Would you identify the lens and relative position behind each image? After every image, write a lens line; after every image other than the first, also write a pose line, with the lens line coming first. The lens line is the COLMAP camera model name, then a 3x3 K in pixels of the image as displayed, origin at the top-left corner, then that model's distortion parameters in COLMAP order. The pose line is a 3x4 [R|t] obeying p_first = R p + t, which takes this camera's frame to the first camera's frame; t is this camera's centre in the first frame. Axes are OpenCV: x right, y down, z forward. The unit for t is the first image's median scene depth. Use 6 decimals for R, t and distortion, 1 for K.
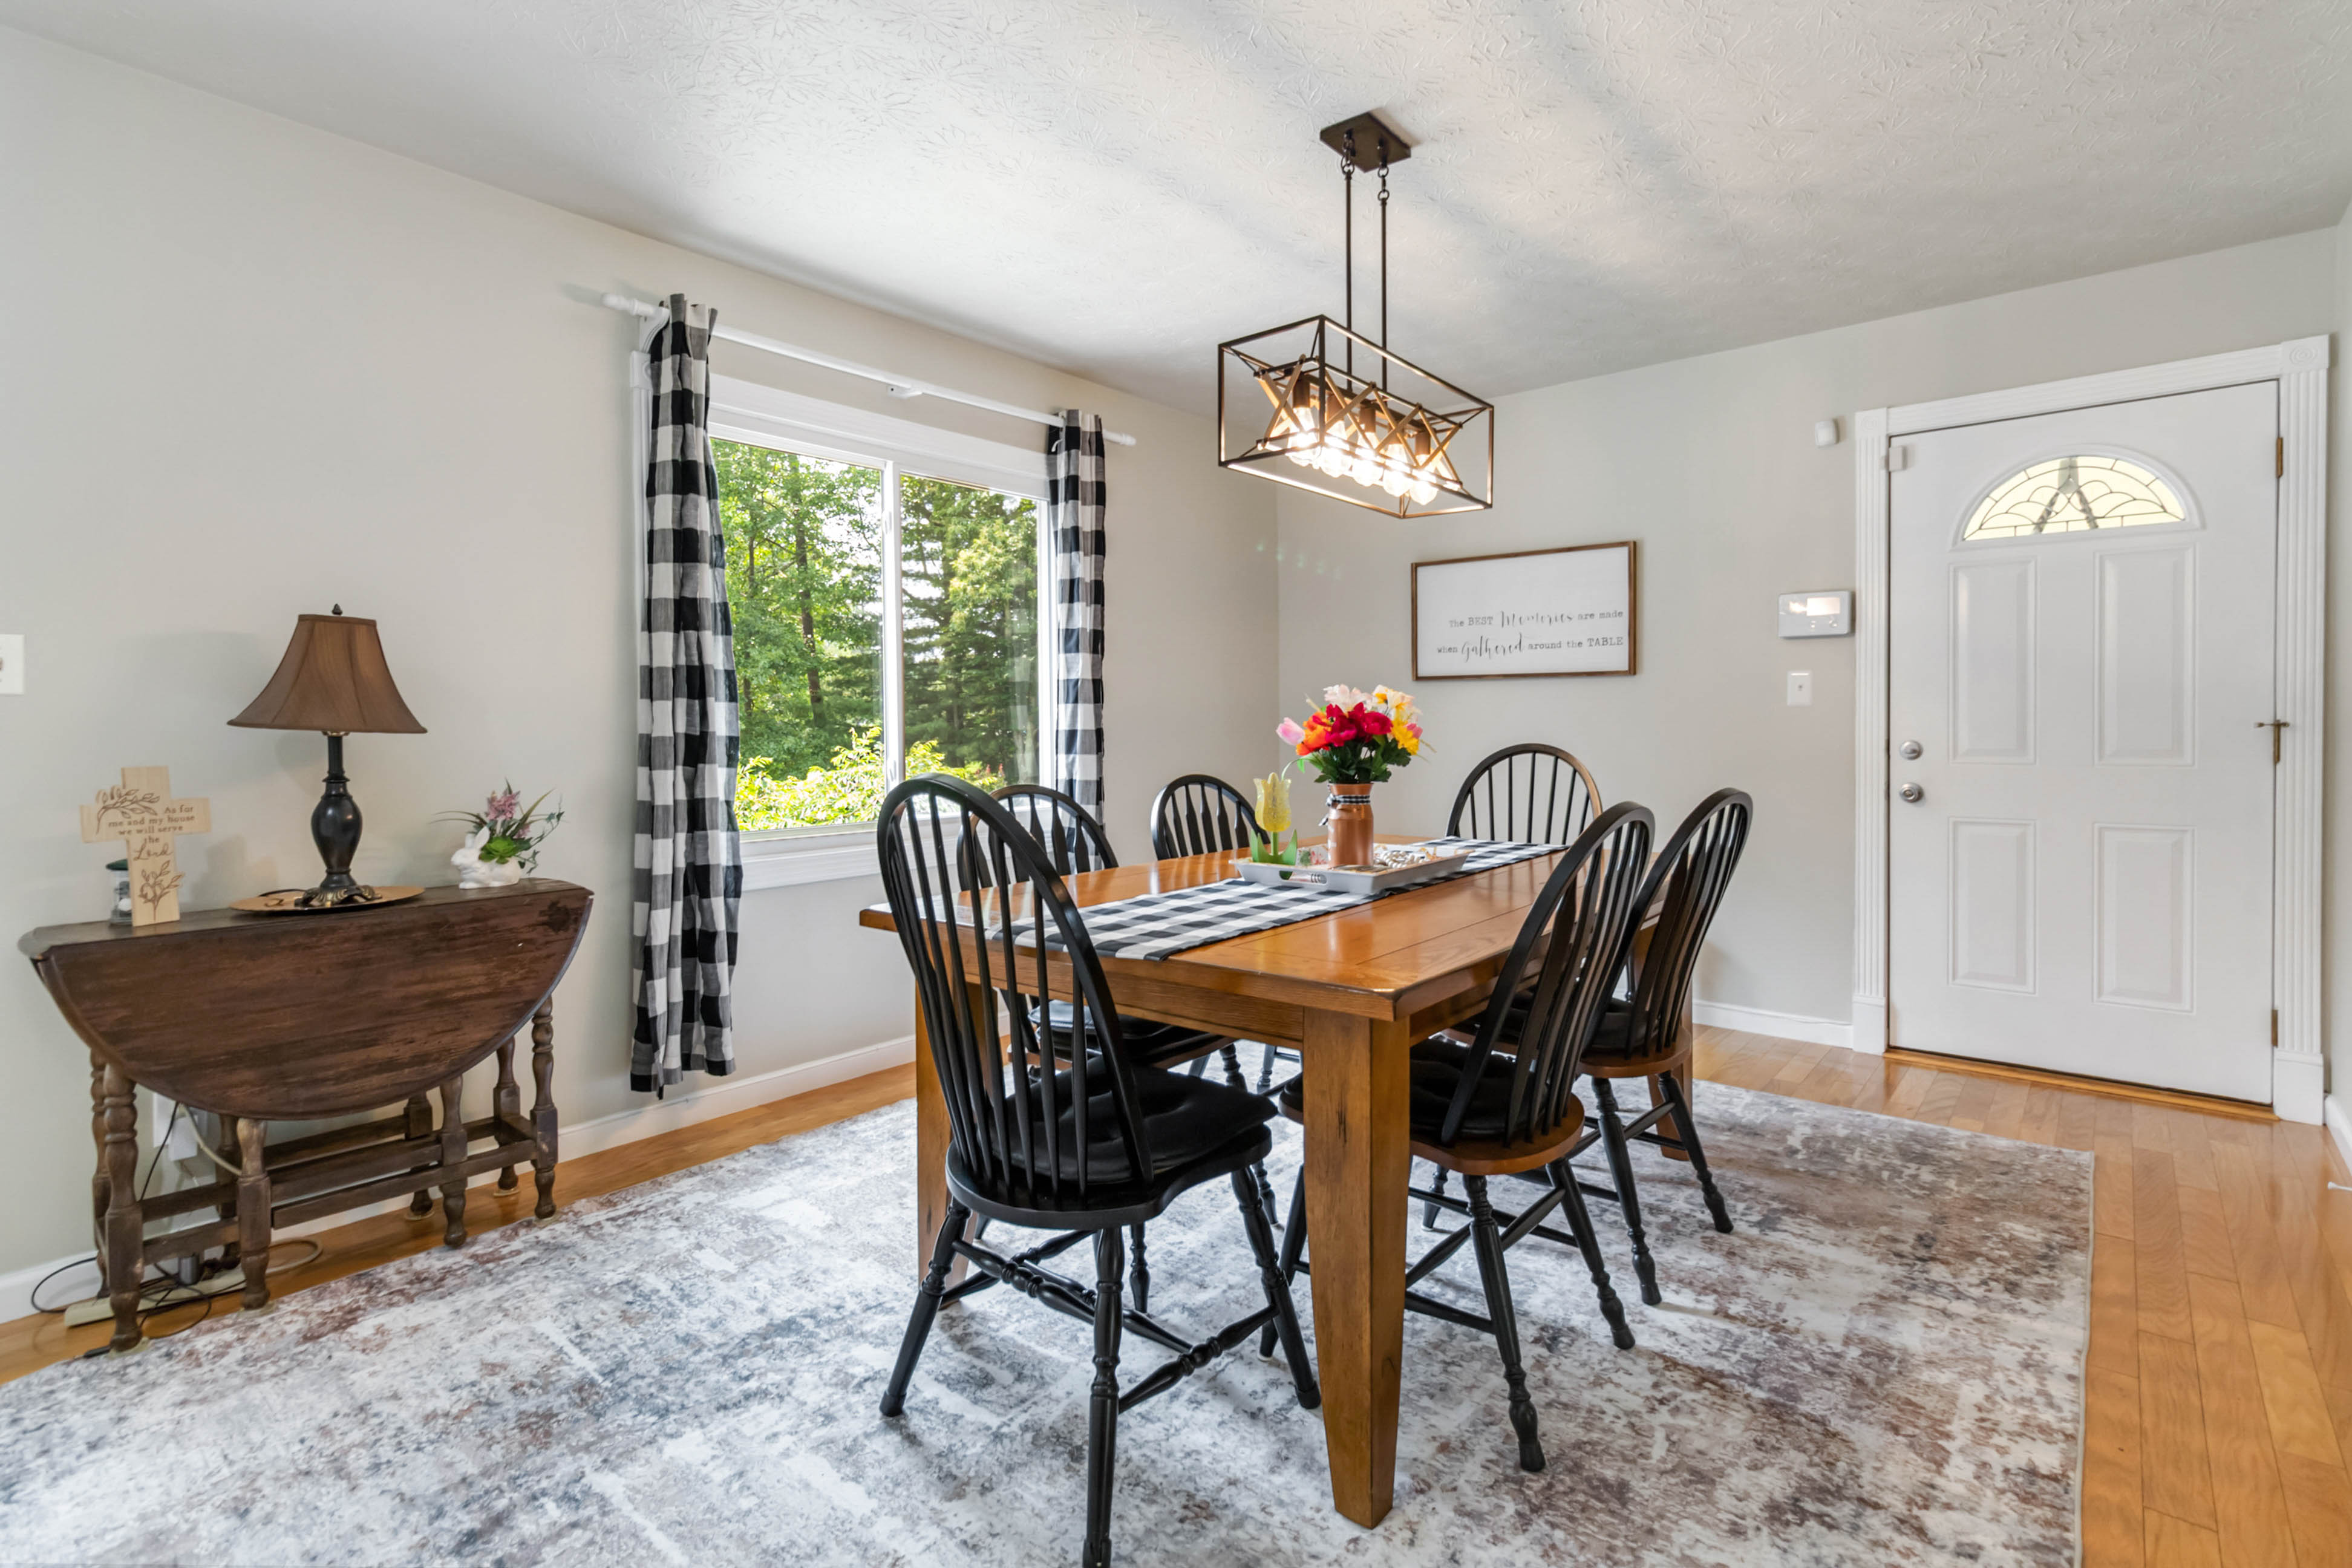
lens RADIAL K [[1107.7, 0, 1175.3], [0, 1107.7, 744.2], [0, 0, 1]] dist [0.000640, -0.000749]
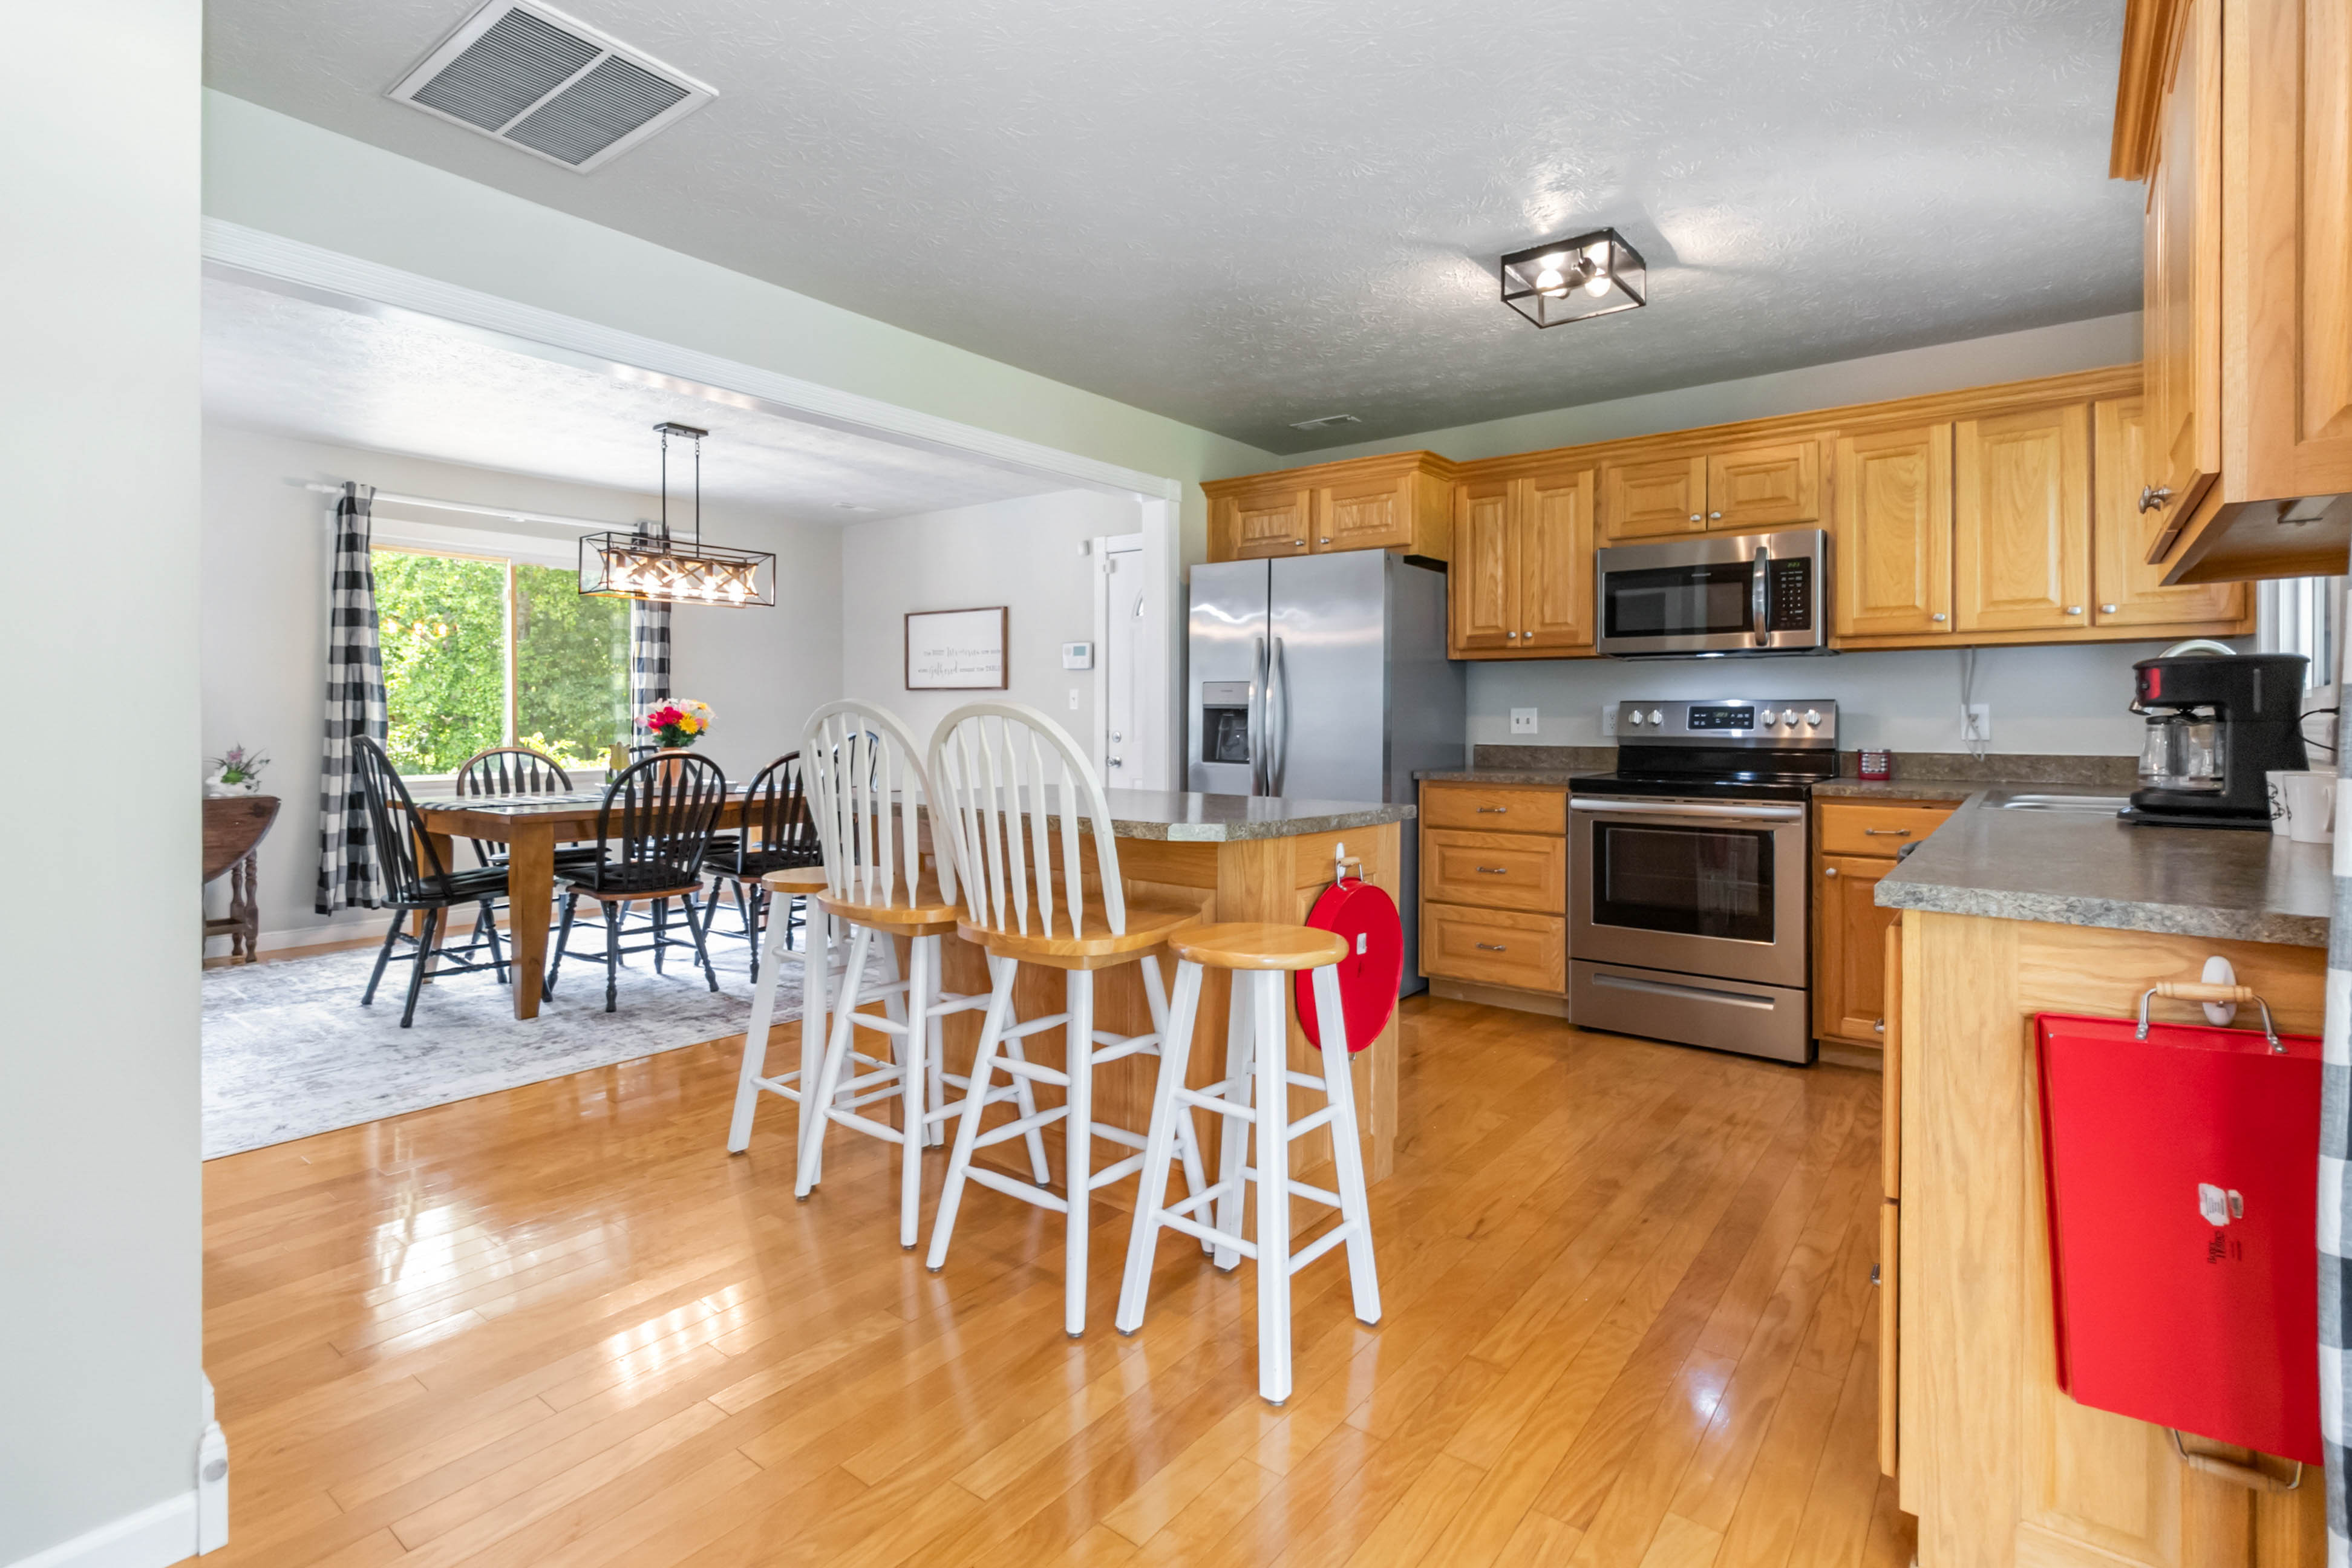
lens RADIAL K [[1133.1, 0, 1171.6], [0, 1133.1, 723.0], [0, 0, 1]] dist [-0.003335, -0.000376]
pose [[0.998997, 0.010191, 0.043613, 0.865589], [-0.009578, 0.999853, -0.014249, 0.010120], [-0.043752, 0.013817, 0.998947, -0.964470]]
